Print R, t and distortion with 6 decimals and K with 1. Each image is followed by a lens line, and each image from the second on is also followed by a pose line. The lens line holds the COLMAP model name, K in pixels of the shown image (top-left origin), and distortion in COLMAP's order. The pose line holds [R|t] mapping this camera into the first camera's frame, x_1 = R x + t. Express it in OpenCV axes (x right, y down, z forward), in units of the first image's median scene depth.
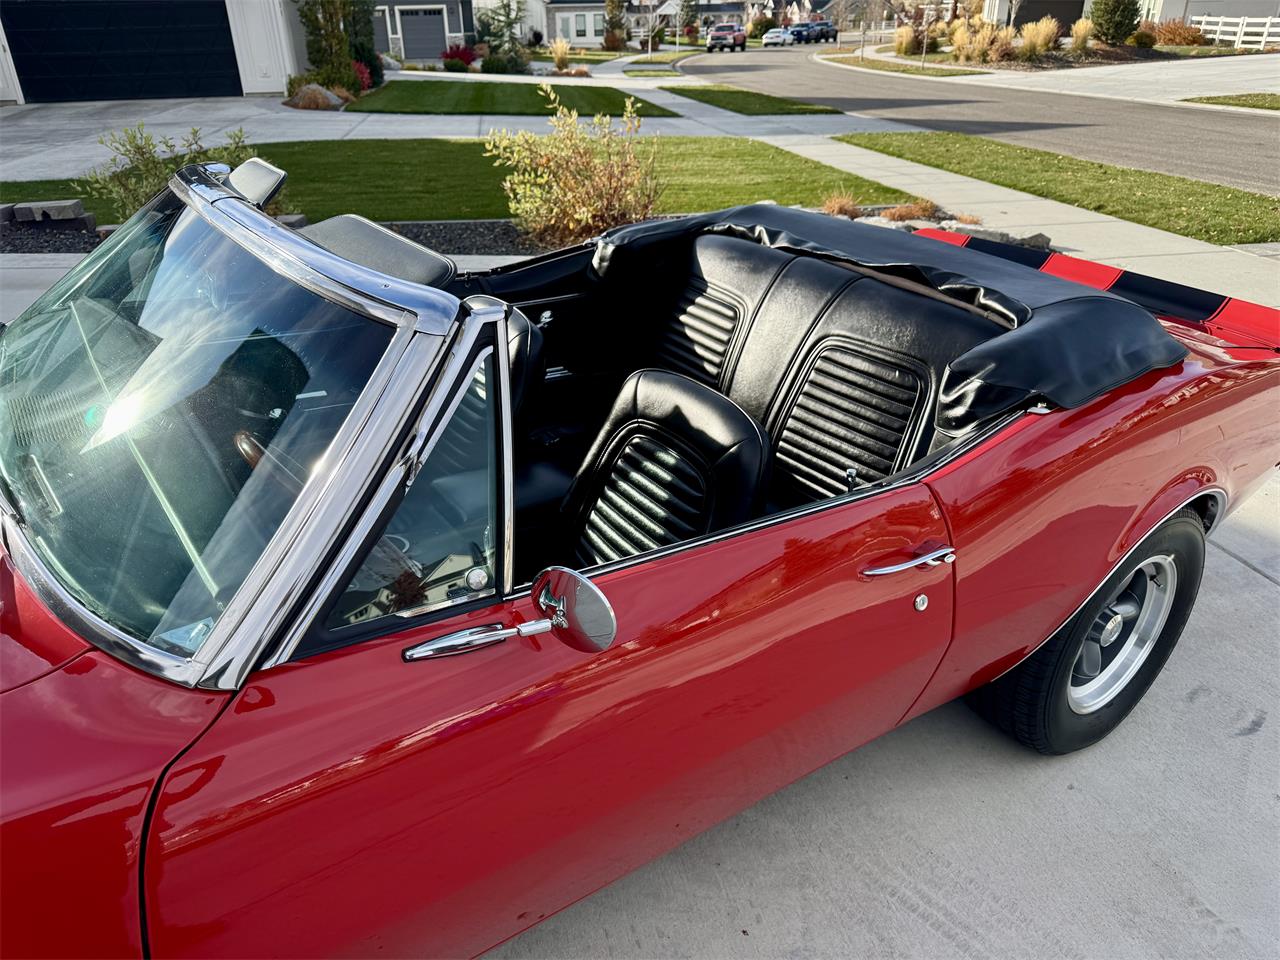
lens RADIAL K [[893.7, 0, 639.9], [0, 893.7, 498.6], [0, 0, 1]] dist [0.004047, -0.009728]
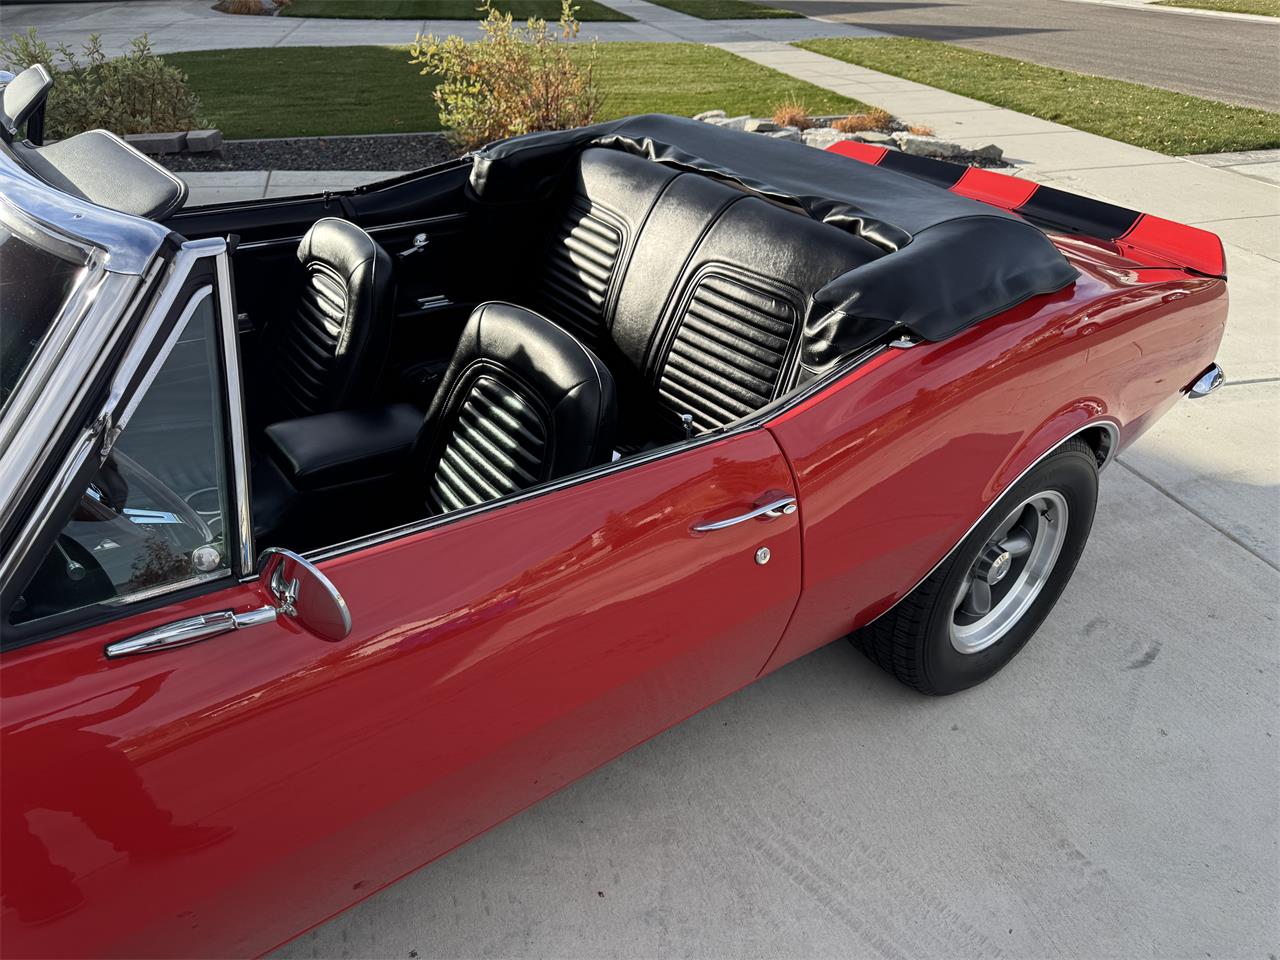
lens RADIAL K [[893.7, 0, 639.9], [0, 893.7, 498.6], [0, 0, 1]] dist [0.004047, -0.009728]
pose [[0.999152, -0.020560, 0.035682, 0.096380], [0.017400, 0.996080, 0.086731, -0.017131], [-0.037326, -0.086037, 0.995593, 0.051973]]
